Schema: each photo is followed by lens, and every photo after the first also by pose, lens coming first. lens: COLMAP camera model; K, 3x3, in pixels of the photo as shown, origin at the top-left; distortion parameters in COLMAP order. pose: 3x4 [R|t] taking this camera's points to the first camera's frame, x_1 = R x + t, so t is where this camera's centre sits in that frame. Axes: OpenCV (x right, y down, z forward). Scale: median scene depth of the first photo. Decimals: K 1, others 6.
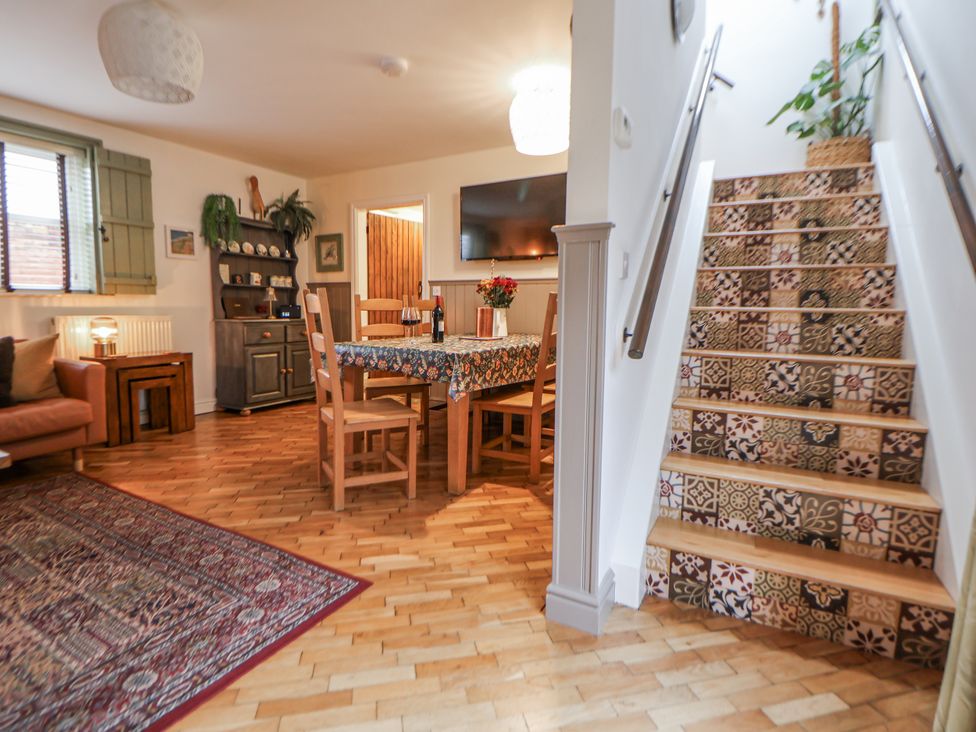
lens RADIAL K [[504.2, 0, 487.4], [0, 504.2, 365.1], [0, 0, 1]] dist [-0.014791, -0.002385]
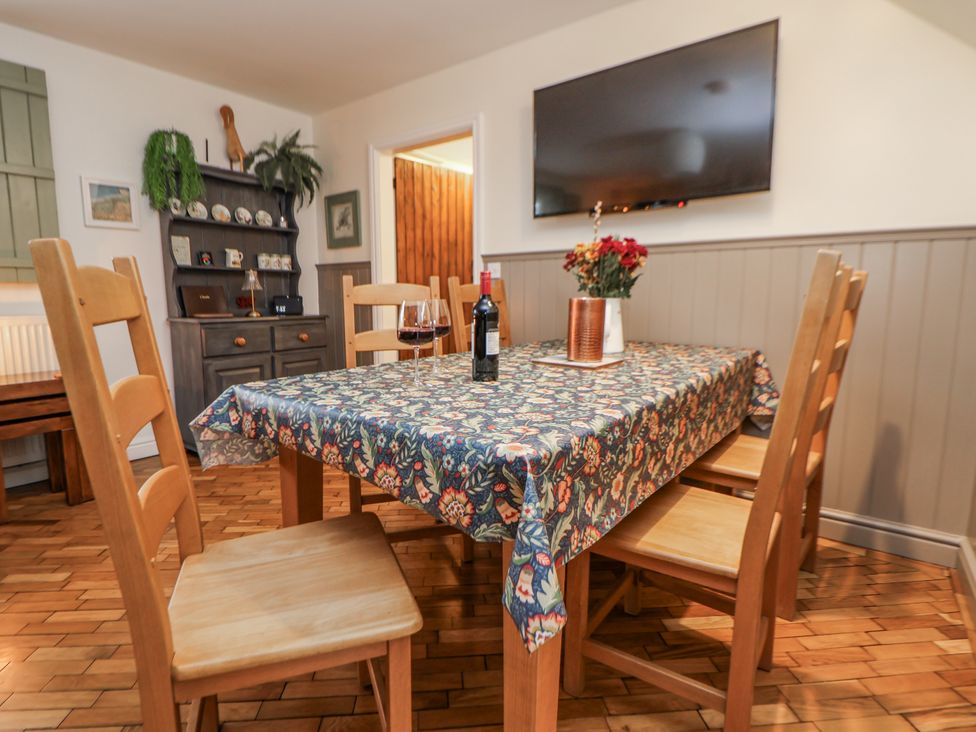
lens RADIAL K [[504.2, 0, 488.0], [0, 504.2, 361.8], [0, 0, 1]] dist [-0.014791, -0.002385]
pose [[0.991355, 0.005831, -0.131080, -0.026246], [-0.003399, 0.999818, 0.018763, -0.046406], [0.131166, -0.018155, 0.991194, 0.383700]]
